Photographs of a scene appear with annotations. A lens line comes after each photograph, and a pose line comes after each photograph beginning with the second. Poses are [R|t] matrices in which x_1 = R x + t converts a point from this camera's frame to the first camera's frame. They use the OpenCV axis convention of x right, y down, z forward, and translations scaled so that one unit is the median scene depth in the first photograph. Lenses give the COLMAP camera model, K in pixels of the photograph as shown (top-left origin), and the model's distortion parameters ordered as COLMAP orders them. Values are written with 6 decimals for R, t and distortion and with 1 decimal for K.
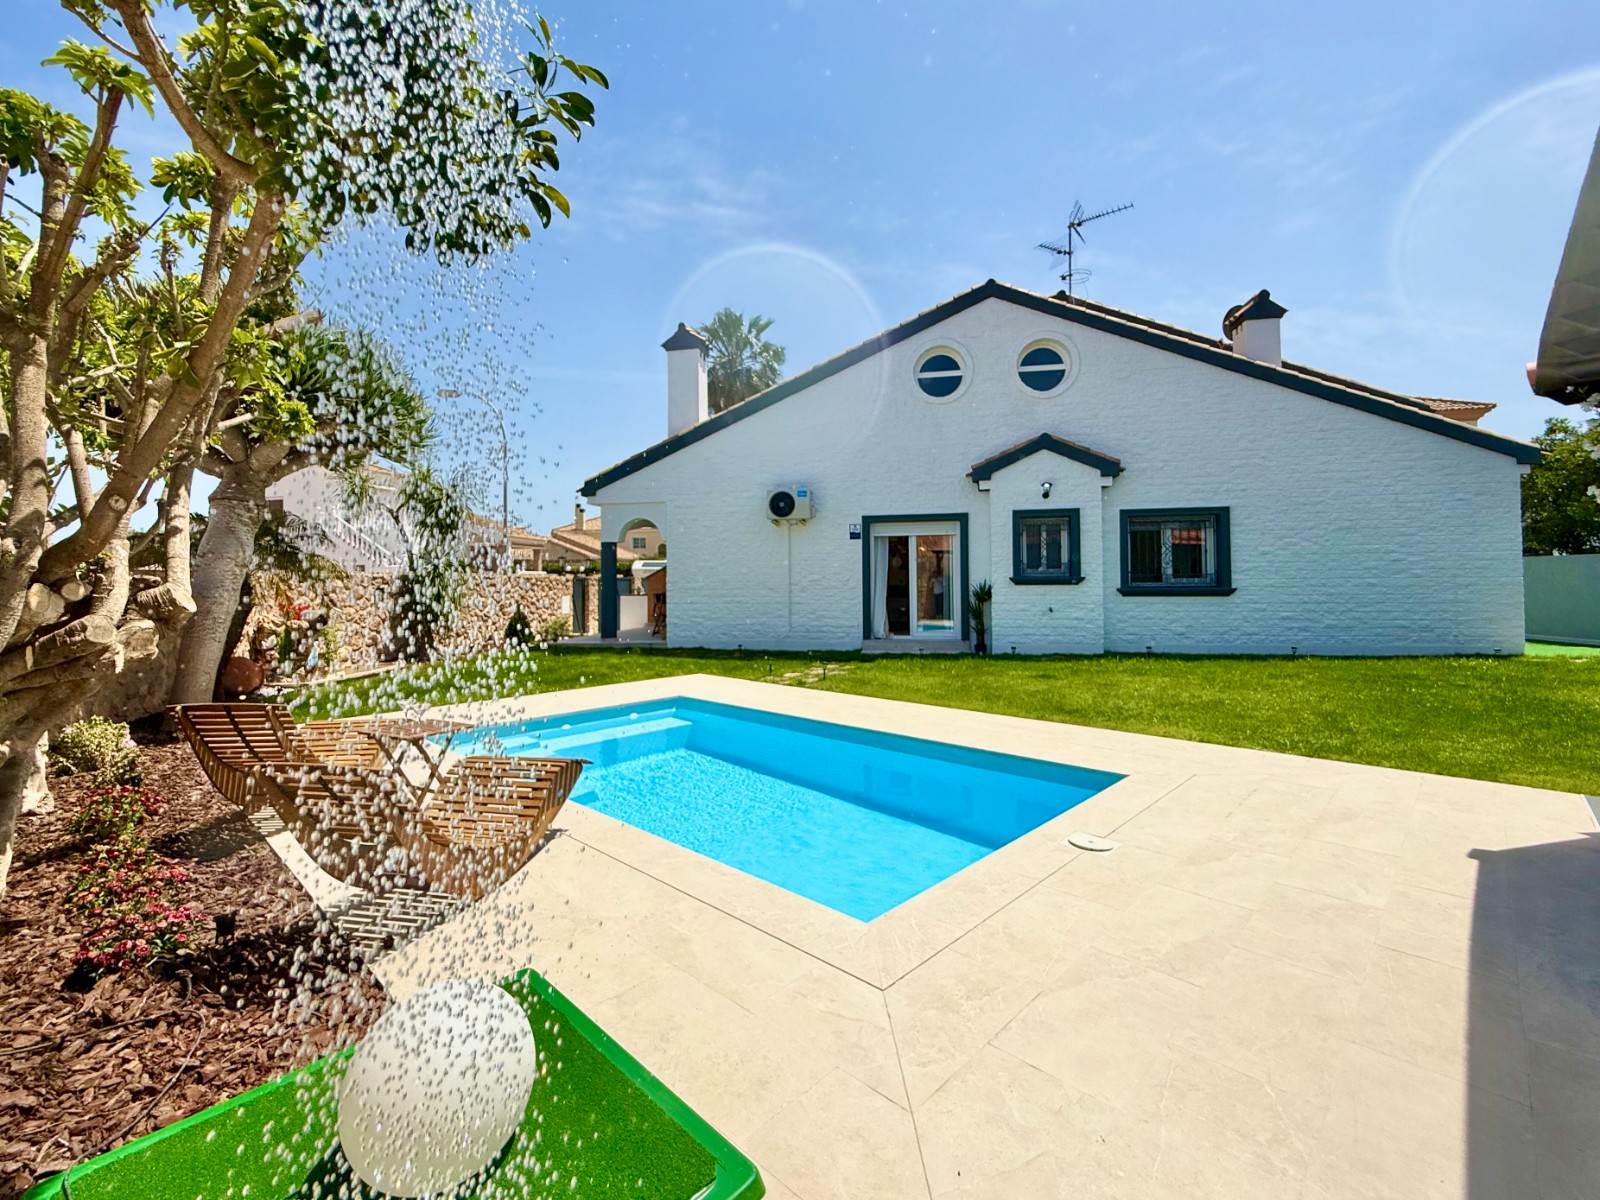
lens RADIAL K [[646.8, 0, 801.2], [0, 646.8, 589.3], [0, 0, 1]] dist [0.002090, -0.000295]
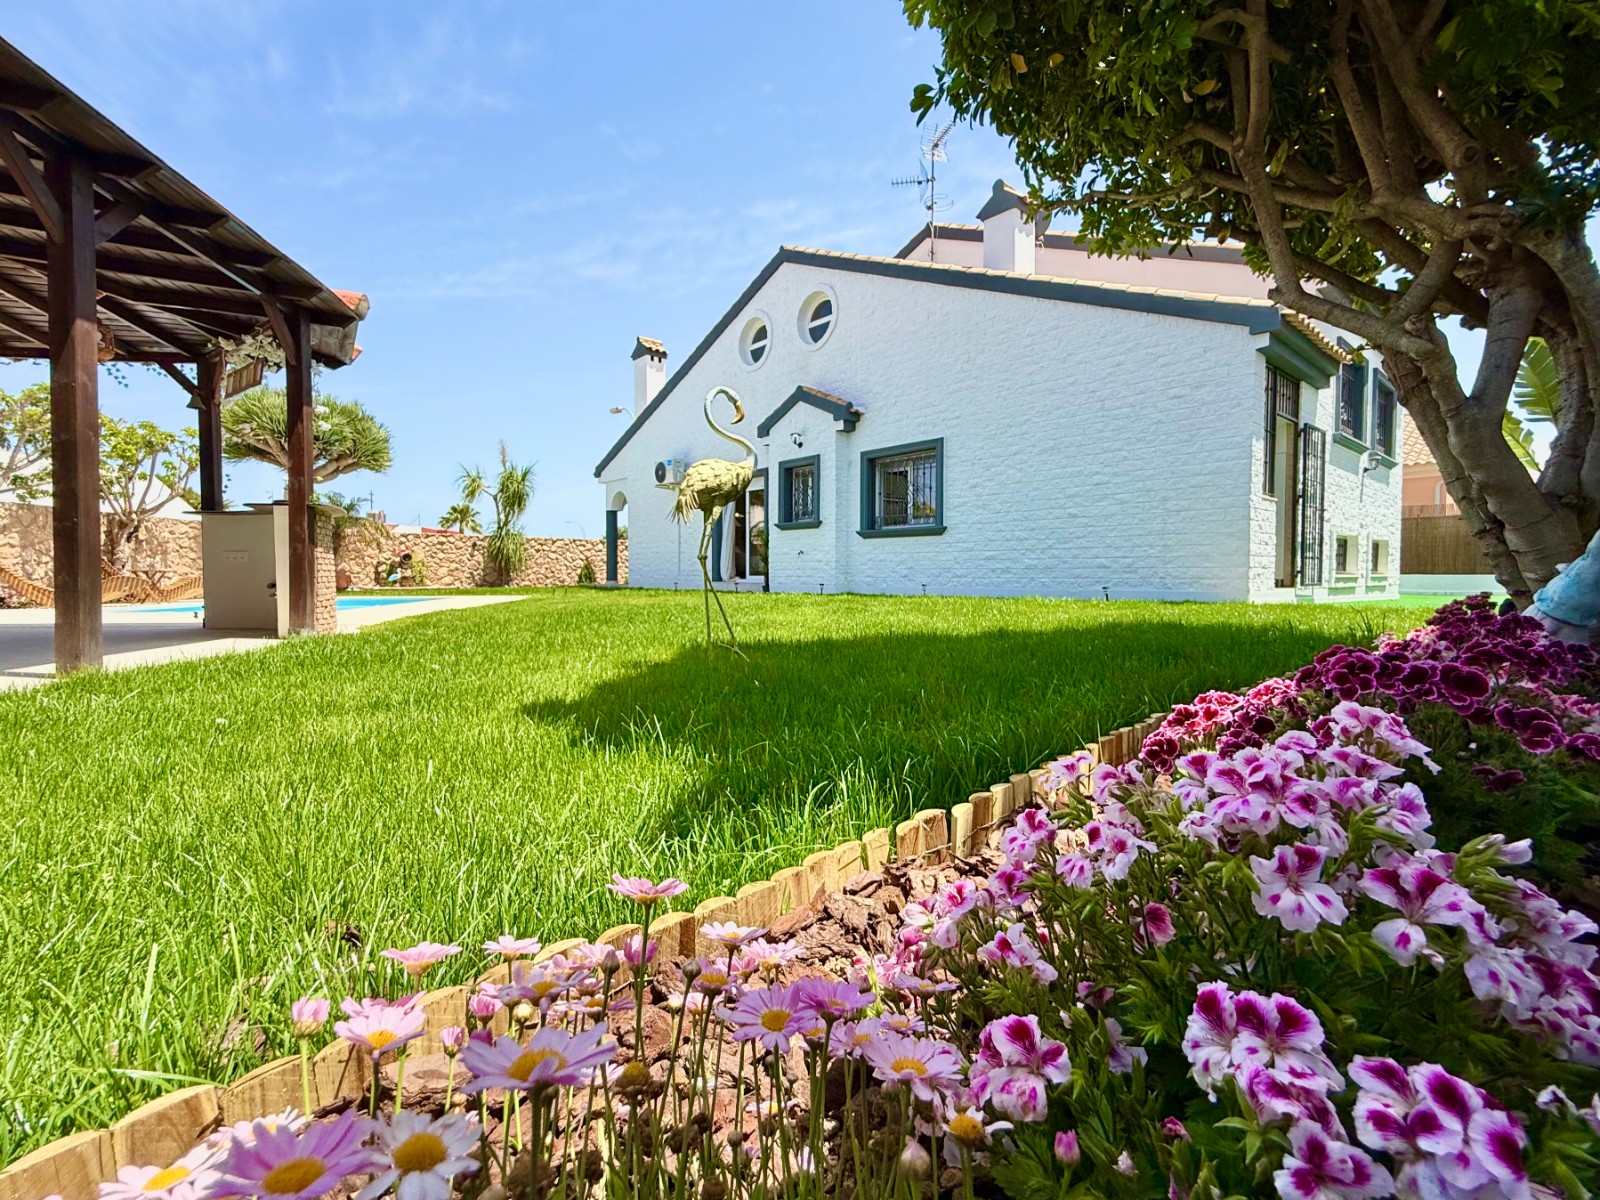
lens RADIAL K [[646.8, 0, 803.3], [0, 646.8, 600.7], [0, 0, 1]] dist [0.002090, -0.000295]
pose [[0.827636, 0.033564, -0.560261, 0.987325], [-0.007025, 0.998752, 0.049457, 0.057987], [0.561222, -0.036996, 0.826838, 0.115333]]
